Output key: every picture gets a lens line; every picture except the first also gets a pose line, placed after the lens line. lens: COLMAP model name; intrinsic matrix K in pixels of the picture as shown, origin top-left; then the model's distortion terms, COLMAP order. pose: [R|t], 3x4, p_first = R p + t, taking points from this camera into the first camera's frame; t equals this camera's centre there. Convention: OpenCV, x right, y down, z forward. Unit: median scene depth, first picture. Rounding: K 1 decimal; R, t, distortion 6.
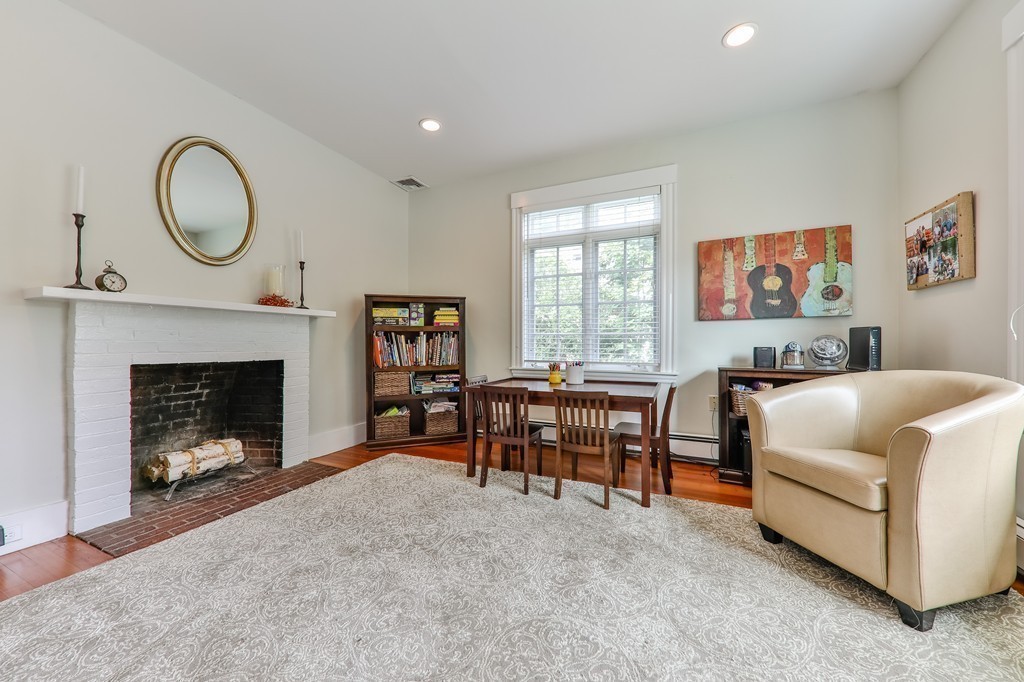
lens RADIAL K [[365.5, 0, 511.6], [0, 365.5, 339.7], [0, 0, 1]] dist [0.010493, -0.005270]
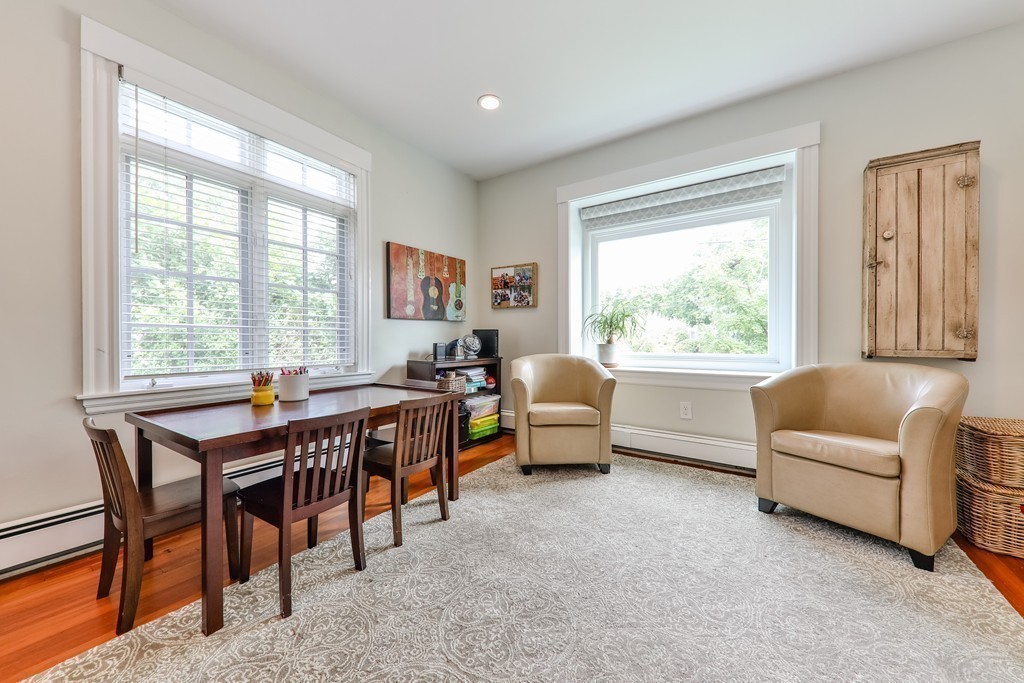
lens RADIAL K [[365.5, 0, 511.6], [0, 365.5, 340.2], [0, 0, 1]] dist [0.010493, -0.005270]
pose [[0.170548, 0.000119, 0.985349, -0.482264], [-0.001942, 0.999998, 0.000216, 0.009323], [-0.985348, -0.001950, 0.170547, 0.531218]]
